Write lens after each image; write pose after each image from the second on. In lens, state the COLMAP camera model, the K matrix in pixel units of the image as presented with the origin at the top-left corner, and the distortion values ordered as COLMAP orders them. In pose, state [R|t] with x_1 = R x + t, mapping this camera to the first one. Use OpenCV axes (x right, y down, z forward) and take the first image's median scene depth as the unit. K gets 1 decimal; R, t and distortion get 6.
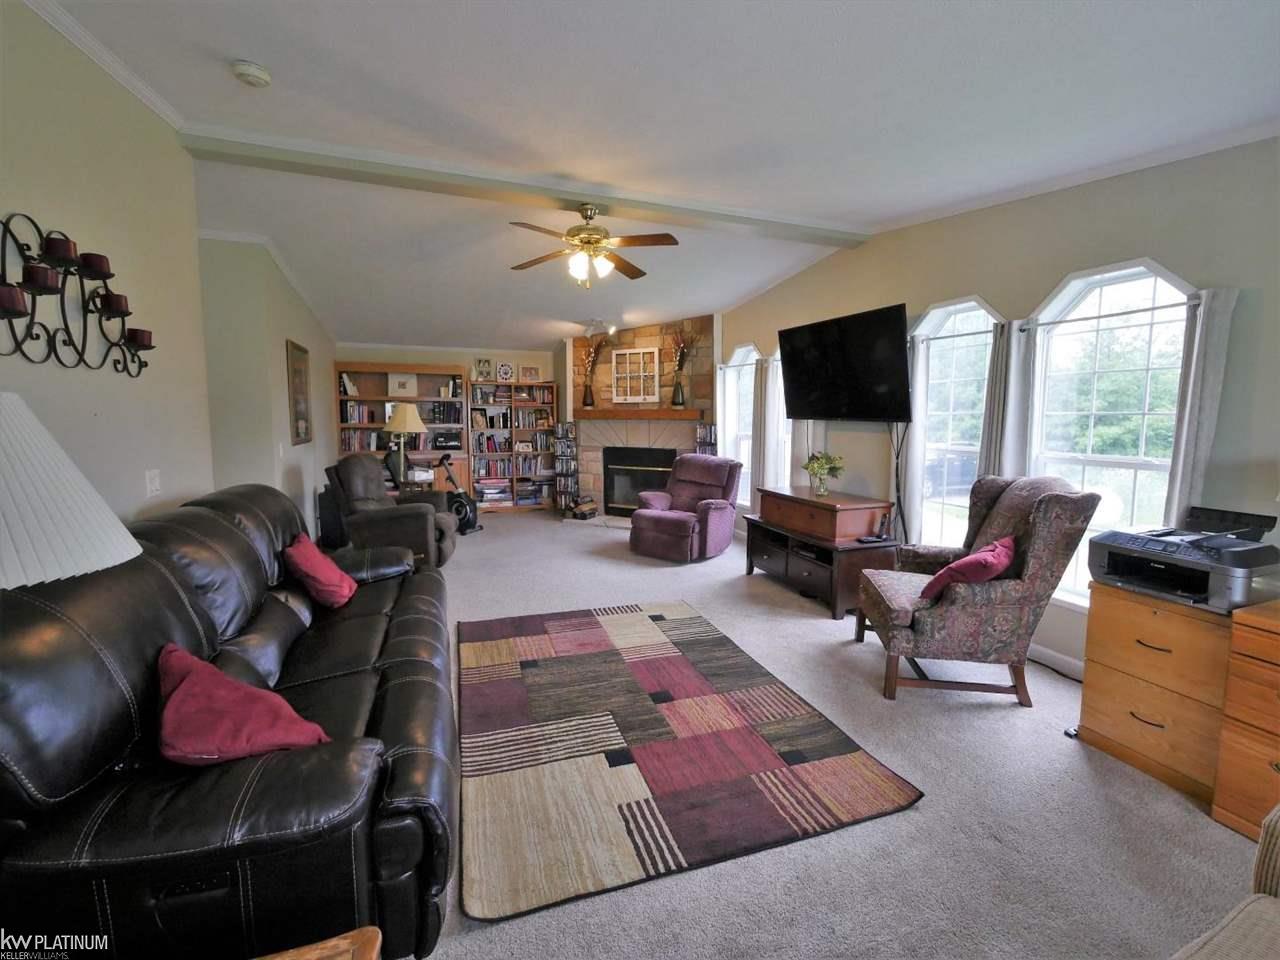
lens RADIAL K [[558.9, 0, 628.8], [0, 558.9, 465.9], [0, 0, 1]] dist [0.001414, 0.000564]
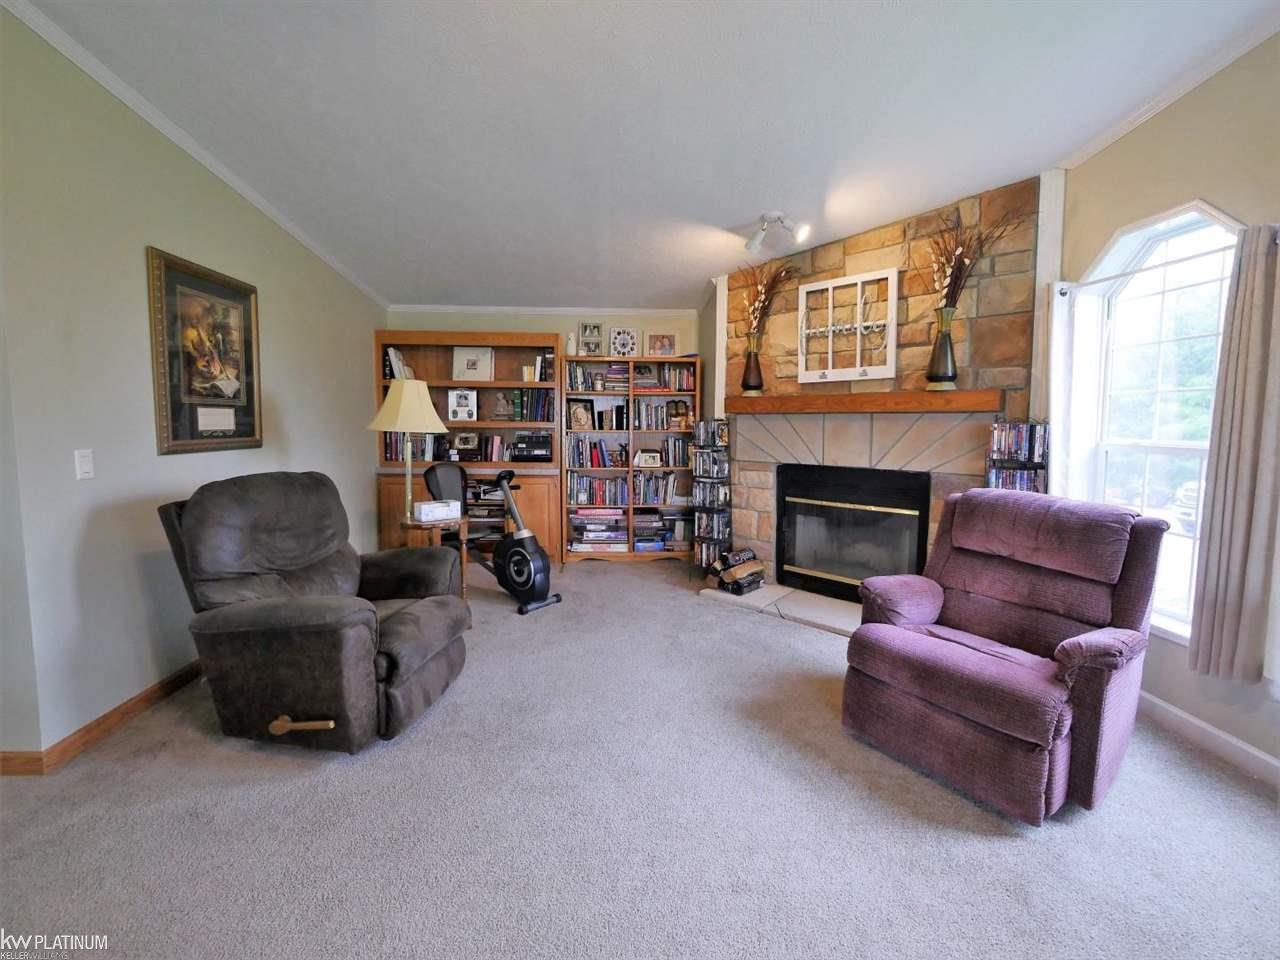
lens RADIAL K [[558.9, 0, 628.8], [0, 558.9, 465.9], [0, 0, 1]] dist [0.001414, 0.000564]
pose [[0.955644, 0.024707, -0.293487, -0.023306], [-0.028408, 0.999561, -0.008355, -0.022263], [0.293152, 0.016322, 0.955926, 0.417424]]
